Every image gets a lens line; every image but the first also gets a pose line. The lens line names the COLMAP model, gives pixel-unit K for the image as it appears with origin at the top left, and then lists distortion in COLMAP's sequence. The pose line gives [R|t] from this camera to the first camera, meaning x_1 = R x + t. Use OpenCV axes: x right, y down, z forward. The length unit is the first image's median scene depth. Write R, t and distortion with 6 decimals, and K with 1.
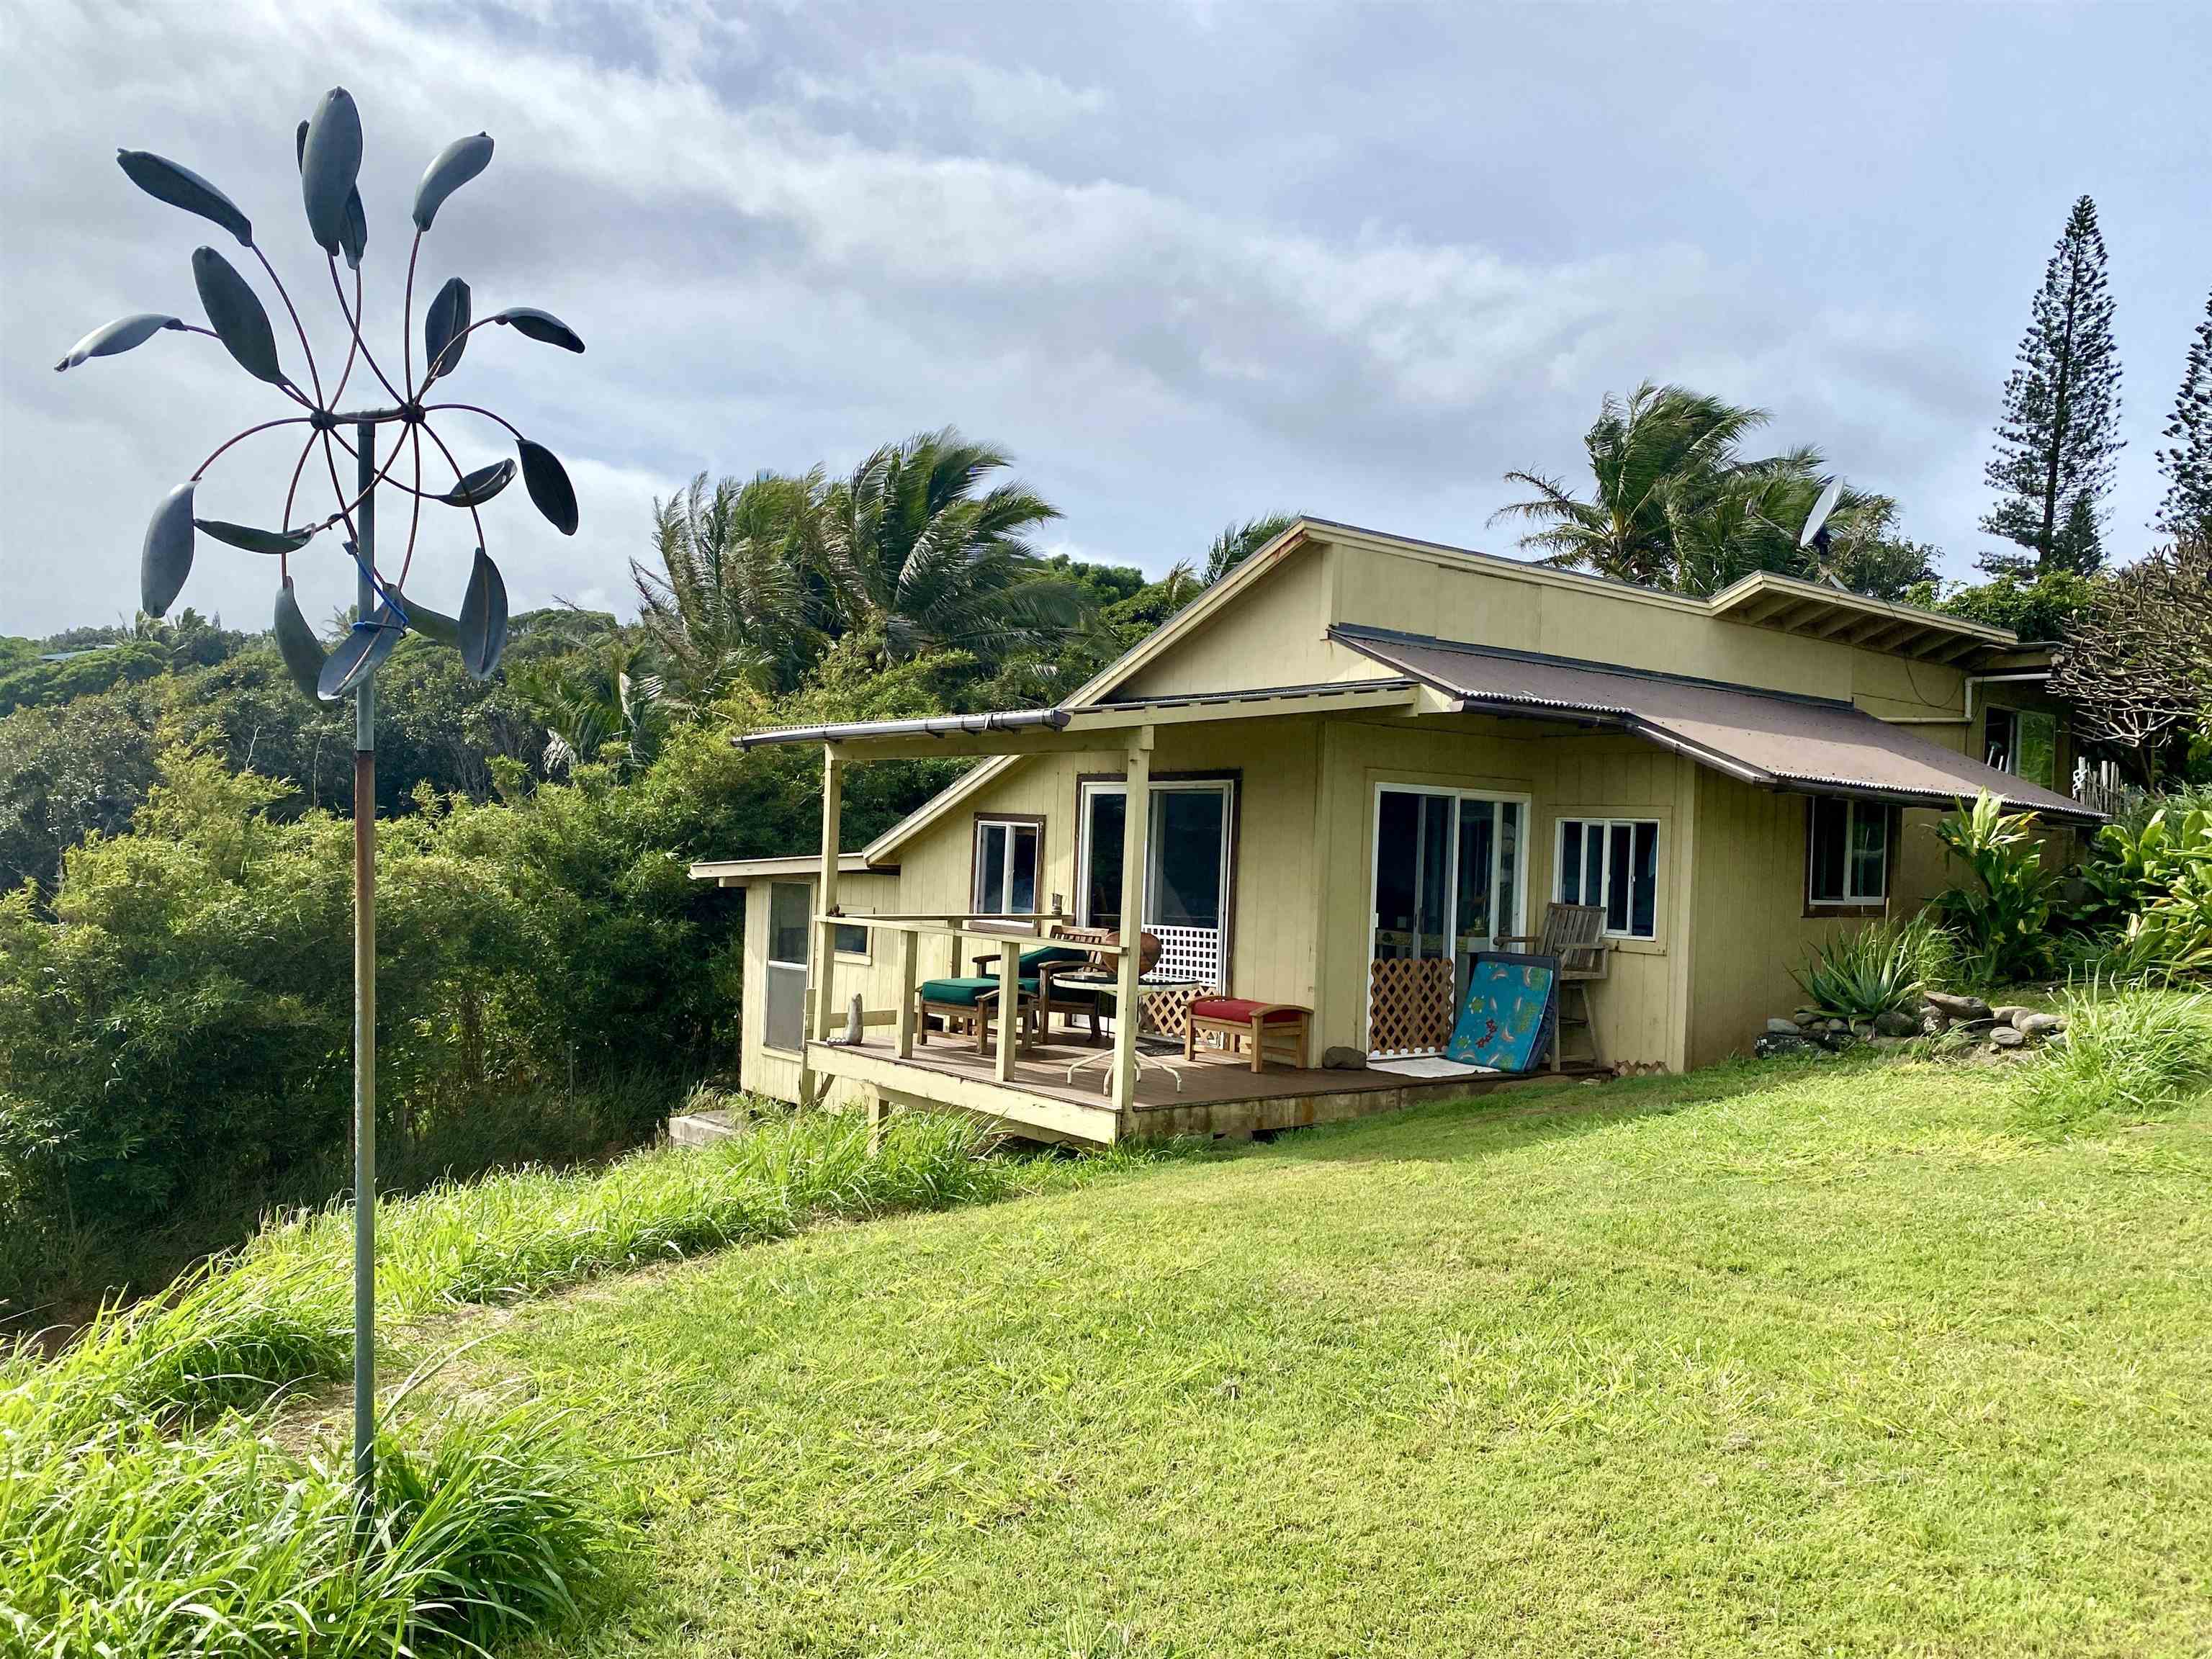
lens RADIAL K [[1773.6, 0, 1115.6], [0, 1773.6, 840.4], [0, 0, 1]] dist [0.009755, -0.007644]
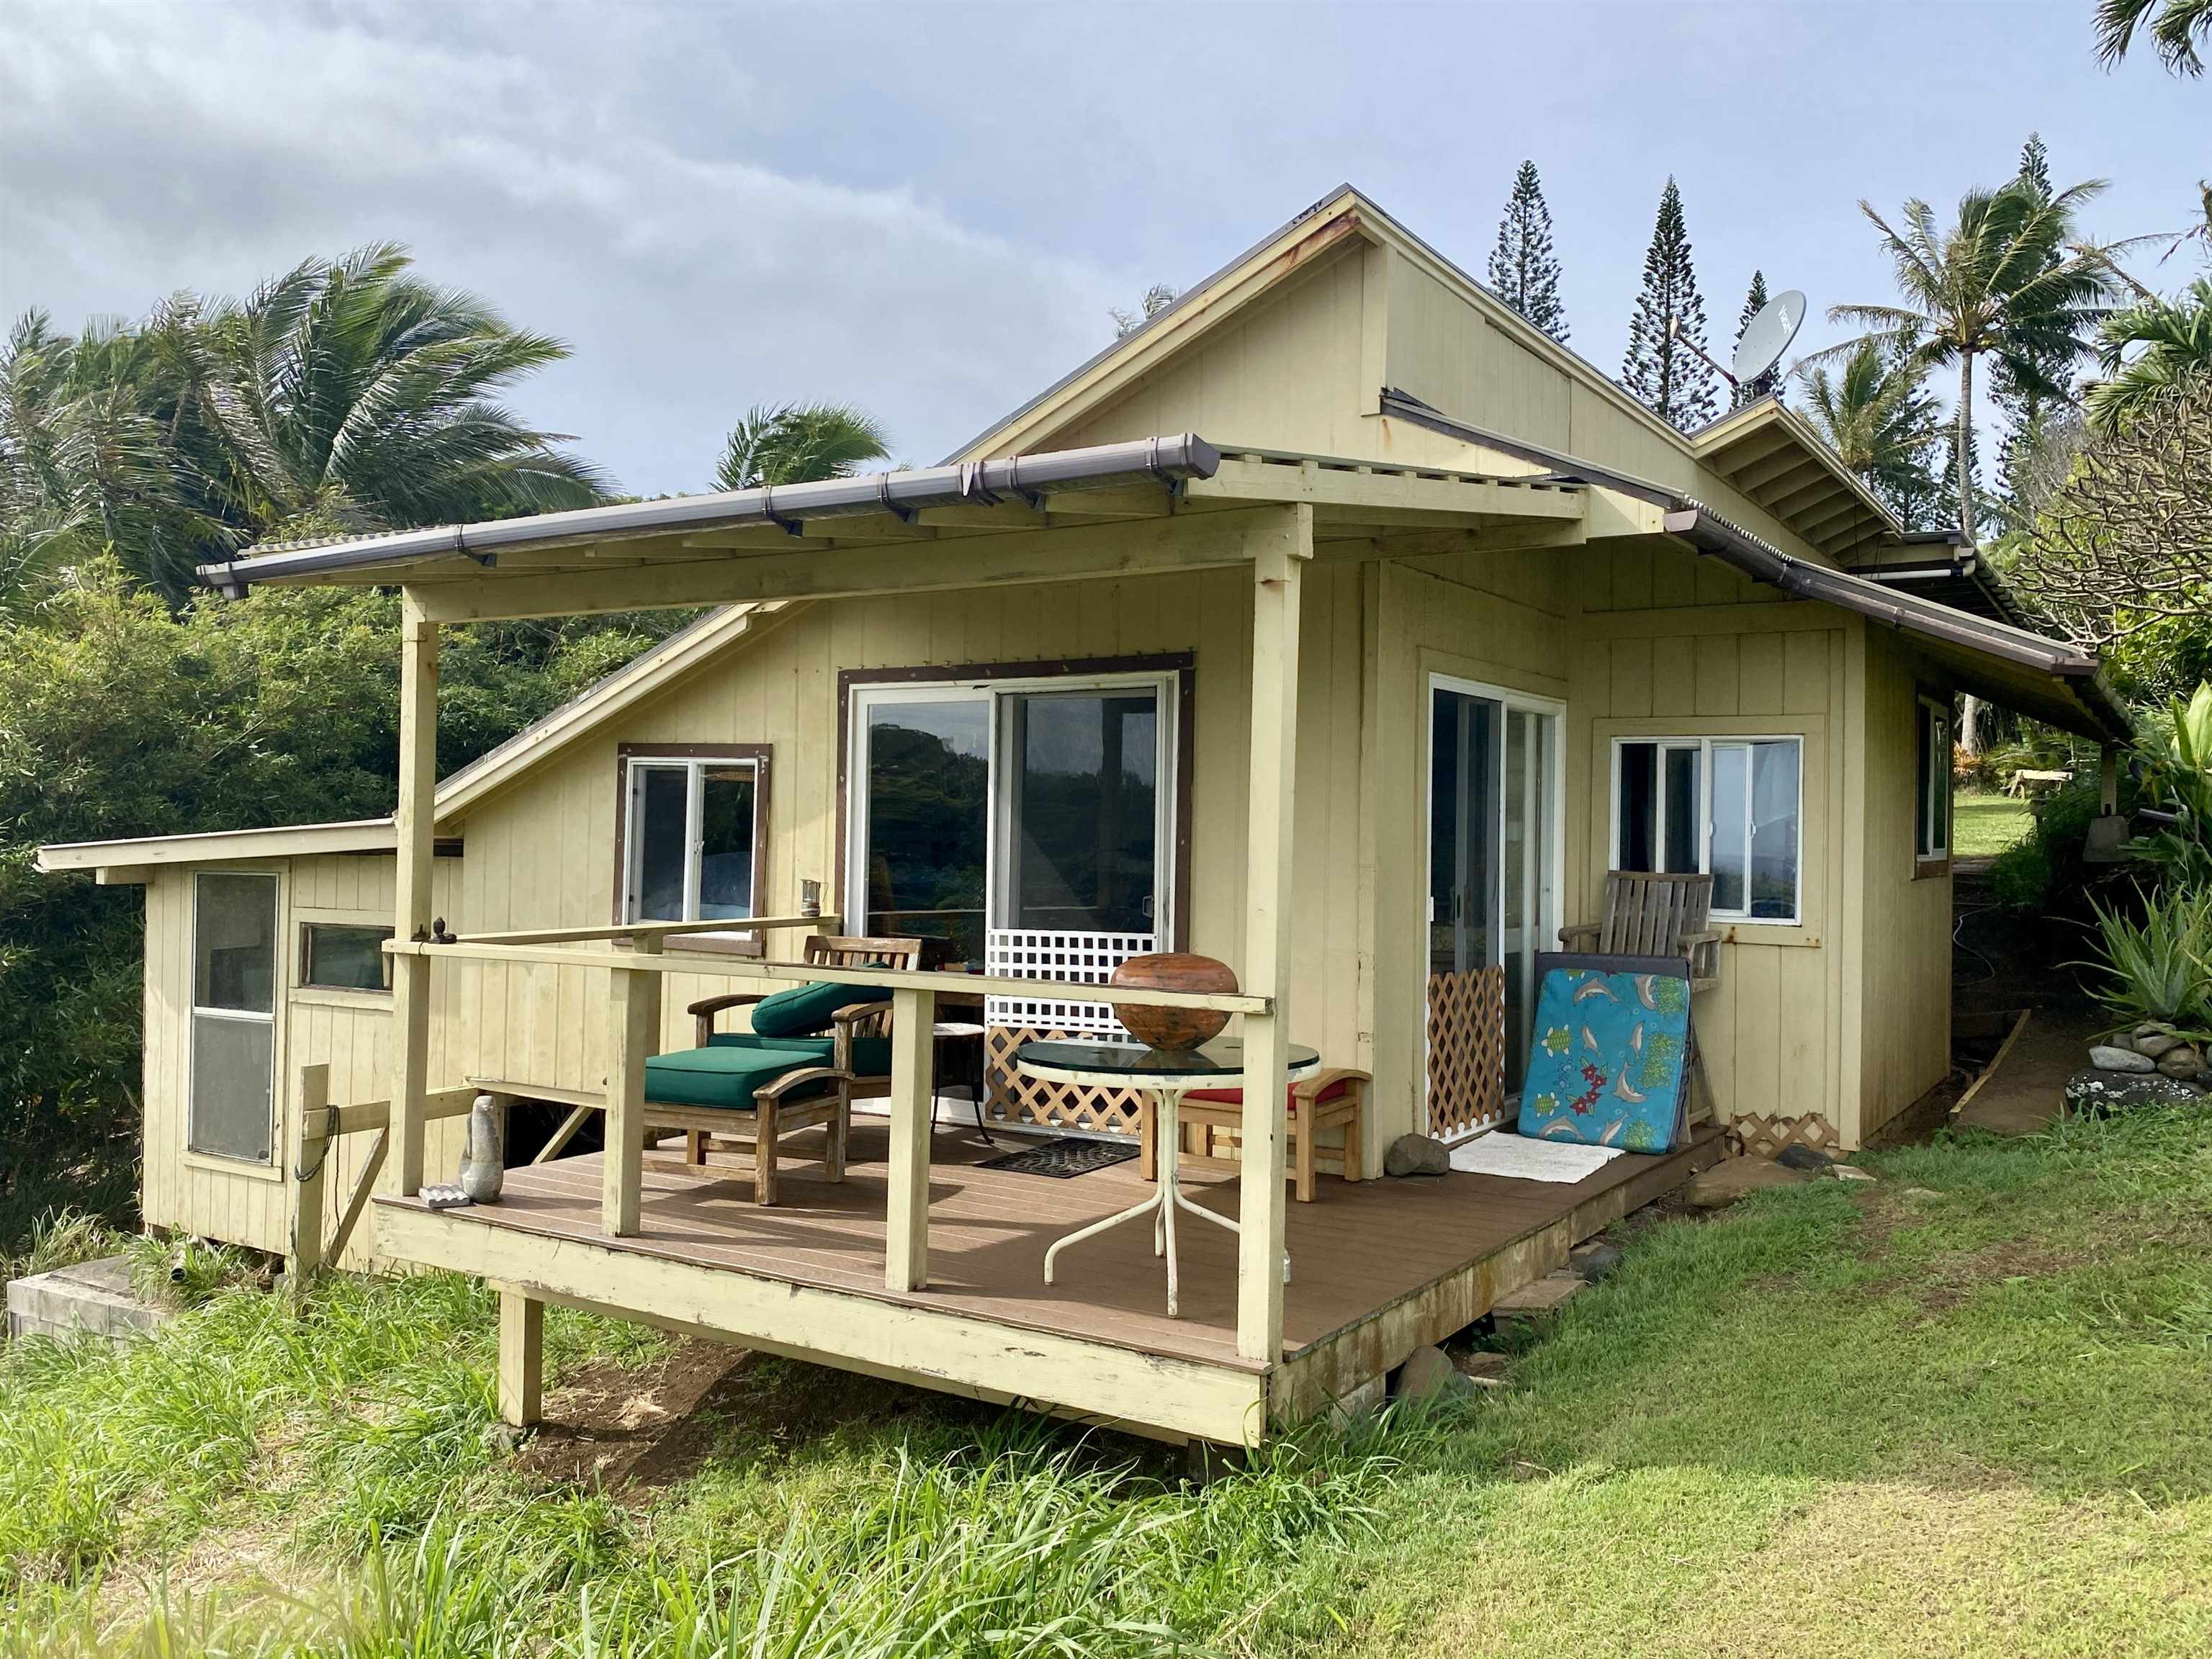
lens RADIAL K [[1773.6, 0, 1088.2], [0, 1773.6, 816.6], [0, 0, 1]] dist [0.009755, -0.007644]
pose [[0.945889, -0.020863, 0.323819, -0.132301], [0.019433, 0.999782, 0.007649, 0.006927], [-0.323908, -0.000943, 0.946088, 0.432231]]
